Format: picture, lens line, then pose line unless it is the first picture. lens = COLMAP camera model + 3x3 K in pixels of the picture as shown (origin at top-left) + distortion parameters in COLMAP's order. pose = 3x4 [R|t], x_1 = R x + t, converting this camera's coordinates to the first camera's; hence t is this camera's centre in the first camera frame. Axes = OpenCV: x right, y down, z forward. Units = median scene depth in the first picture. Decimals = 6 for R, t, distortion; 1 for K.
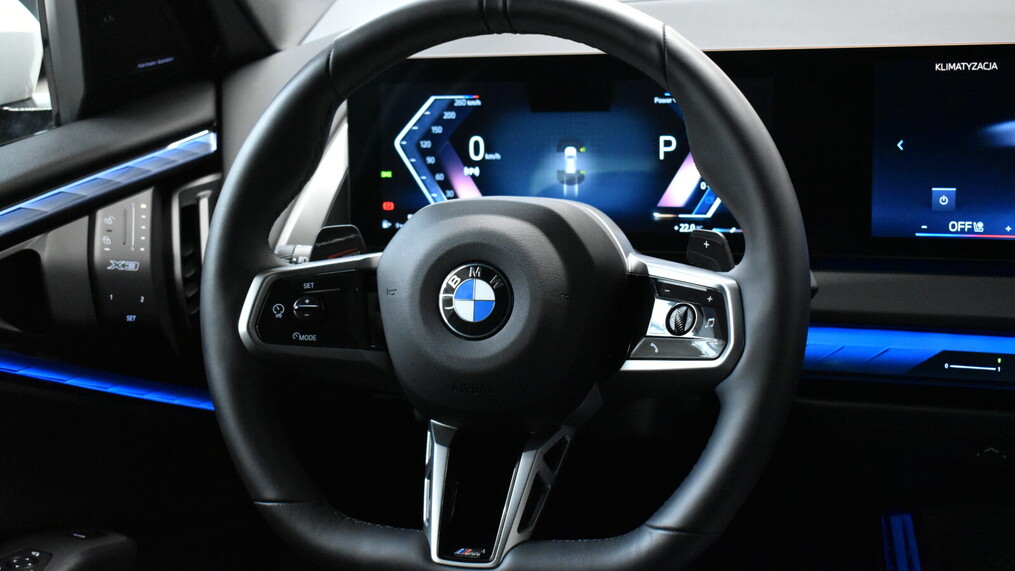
lens RADIAL K [[1441.9, 0, 507.1], [0, 1441.9, 284.9], [0, 0, 1]] dist [-0.010908, 0.000000]
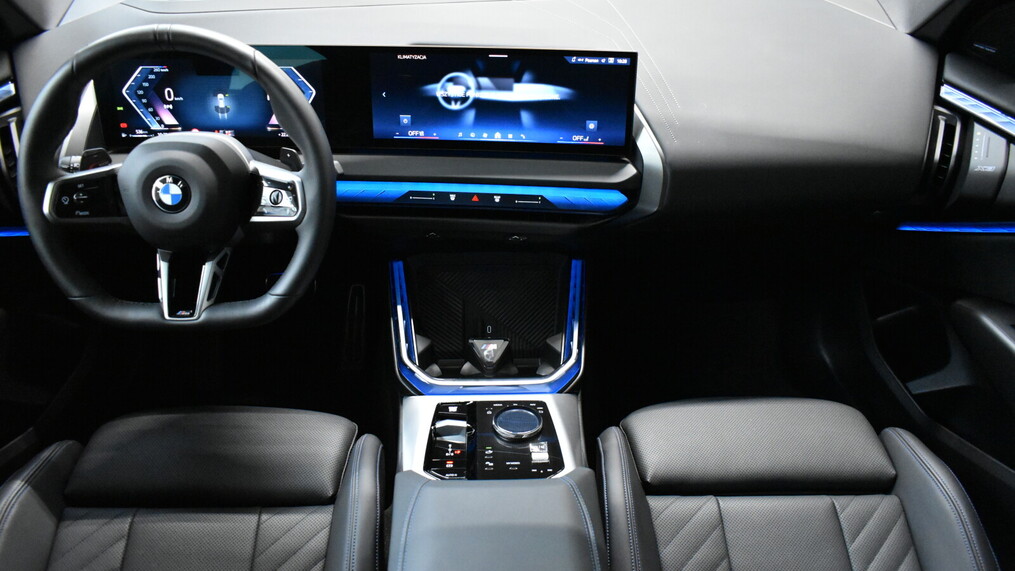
lens RADIAL K [[776.3, 0, 509.3], [0, 776.3, 286.5], [0, 0, 1]] dist [-0.032673, 0.016446]
pose [[0.943754, -0.104269, 0.313778, 0.067864], [0.017506, 0.963402, 0.267487, -0.136477], [-0.330185, -0.246949, 0.911040, -0.166553]]
